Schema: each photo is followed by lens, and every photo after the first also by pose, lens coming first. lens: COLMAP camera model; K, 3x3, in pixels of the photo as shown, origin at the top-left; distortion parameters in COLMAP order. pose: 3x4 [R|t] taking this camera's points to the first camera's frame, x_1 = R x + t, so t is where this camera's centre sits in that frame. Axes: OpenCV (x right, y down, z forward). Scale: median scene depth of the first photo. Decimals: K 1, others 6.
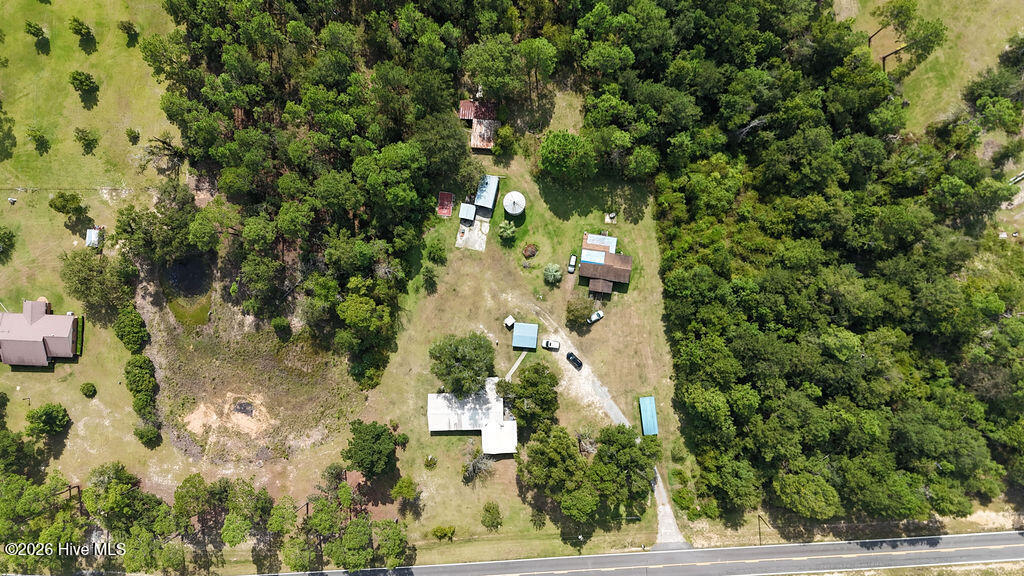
lens RADIAL K [[755.7, 0, 512.5], [0, 755.7, 284.7], [0, 0, 1]] dist [0.075214, -0.081809]
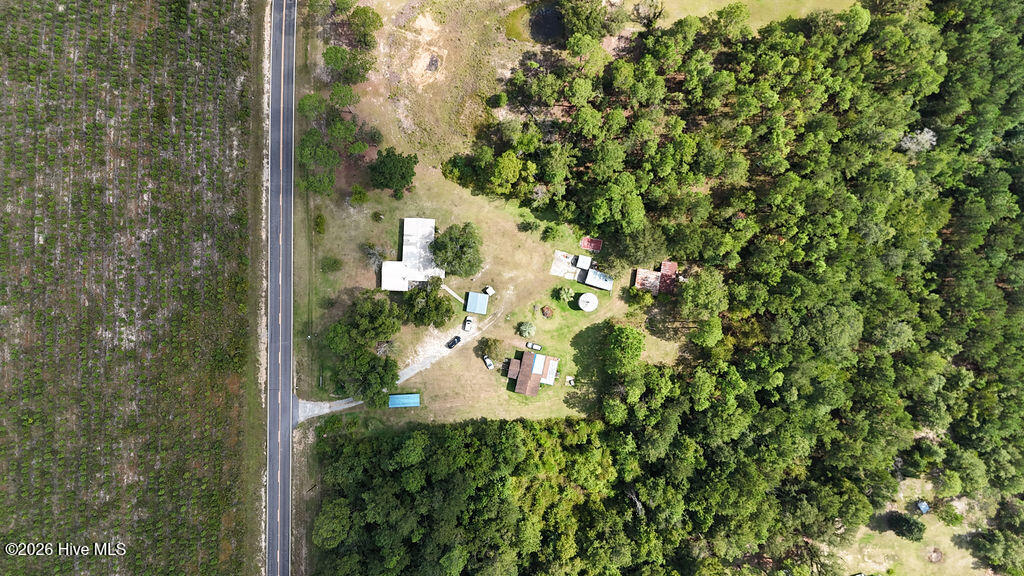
lens RADIAL K [[755.7, 0, 512.5], [0, 755.7, 284.7], [0, 0, 1]] dist [0.075214, -0.081809]
pose [[-0.071354, 0.997319, 0.016206, -0.036298], [-0.997370, -0.071546, 0.011582, -0.000184], [0.012710, -0.015337, 0.999802, -0.201200]]
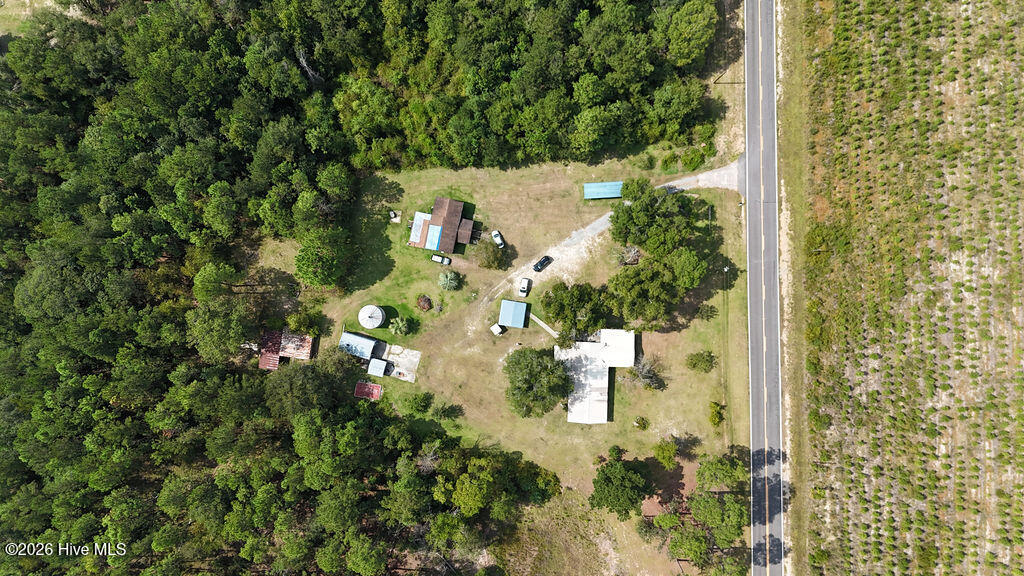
lens RADIAL K [[755.7, 0, 512.5], [0, 755.7, 284.7], [0, 0, 1]] dist [0.075214, -0.081809]
pose [[0.062101, -0.996874, 0.048854, 0.007501], [0.998064, 0.061855, -0.006526, 0.072156], [0.003483, 0.049165, 0.998785, 0.055408]]
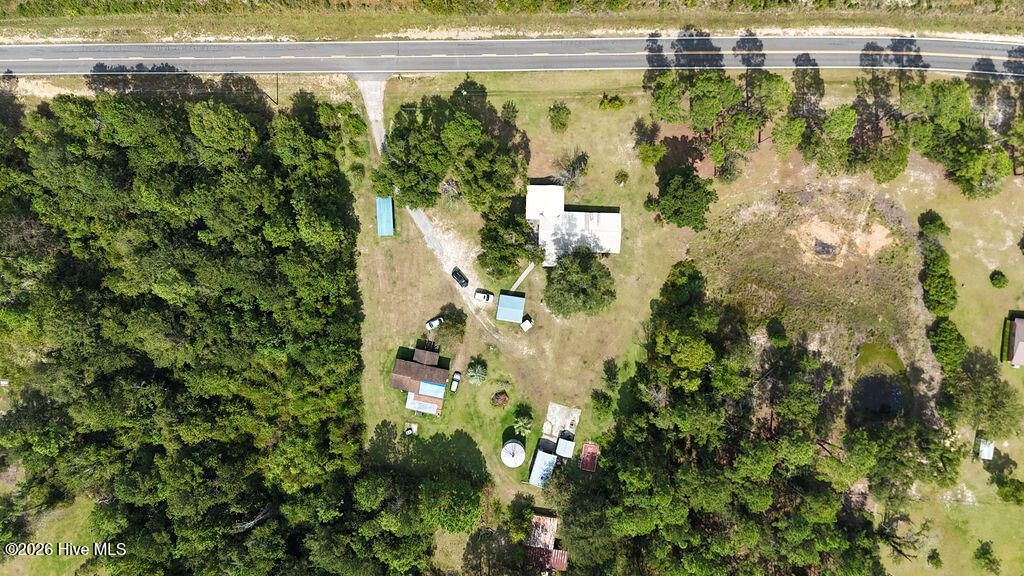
lens RADIAL K [[755.7, 0, 512.5], [0, 755.7, 284.7], [0, 0, 1]] dist [0.075214, -0.081809]
pose [[-0.996851, -0.062703, 0.048550, -0.028611], [0.063858, -0.997703, 0.022612, 0.077082], [0.047021, 0.025642, 0.998565, 0.075585]]
